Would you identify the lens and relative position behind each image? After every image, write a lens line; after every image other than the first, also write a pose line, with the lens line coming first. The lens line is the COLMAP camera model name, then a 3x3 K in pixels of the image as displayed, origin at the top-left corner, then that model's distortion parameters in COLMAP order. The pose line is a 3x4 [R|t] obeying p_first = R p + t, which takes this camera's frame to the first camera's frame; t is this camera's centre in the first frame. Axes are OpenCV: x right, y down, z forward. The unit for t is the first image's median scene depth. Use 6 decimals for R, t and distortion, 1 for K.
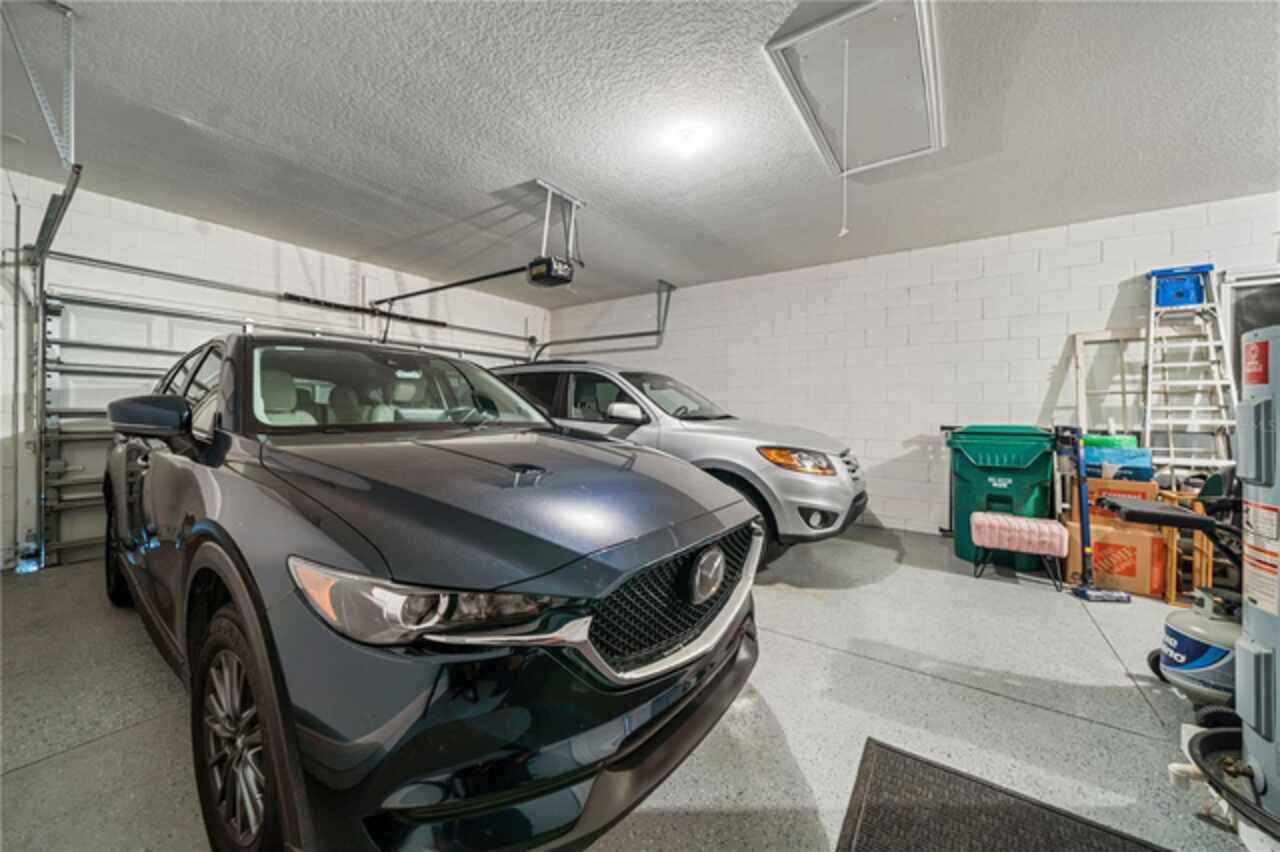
lens RADIAL K [[446.9, 0, 641.3], [0, 446.9, 430.6], [0, 0, 1]] dist [-0.004926, -0.000091]
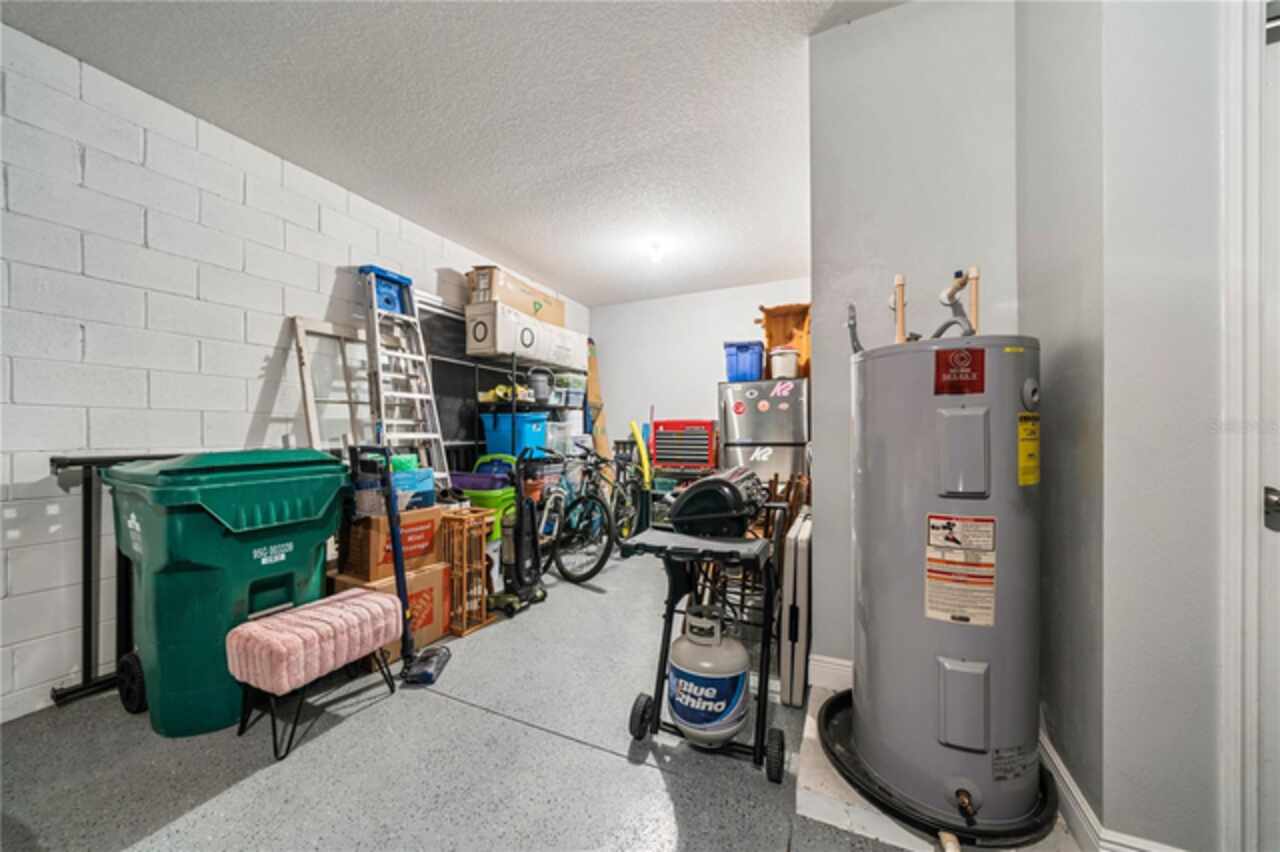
lens RADIAL K [[446.9, 0, 641.3], [0, 446.9, 430.6], [0, 0, 1]] dist [-0.004926, -0.000091]
pose [[-0.165633, -0.008797, 0.986148, 0.192581], [0.044070, 0.998895, 0.016313, -0.024254], [-0.985202, 0.046161, -0.165063, 0.639196]]
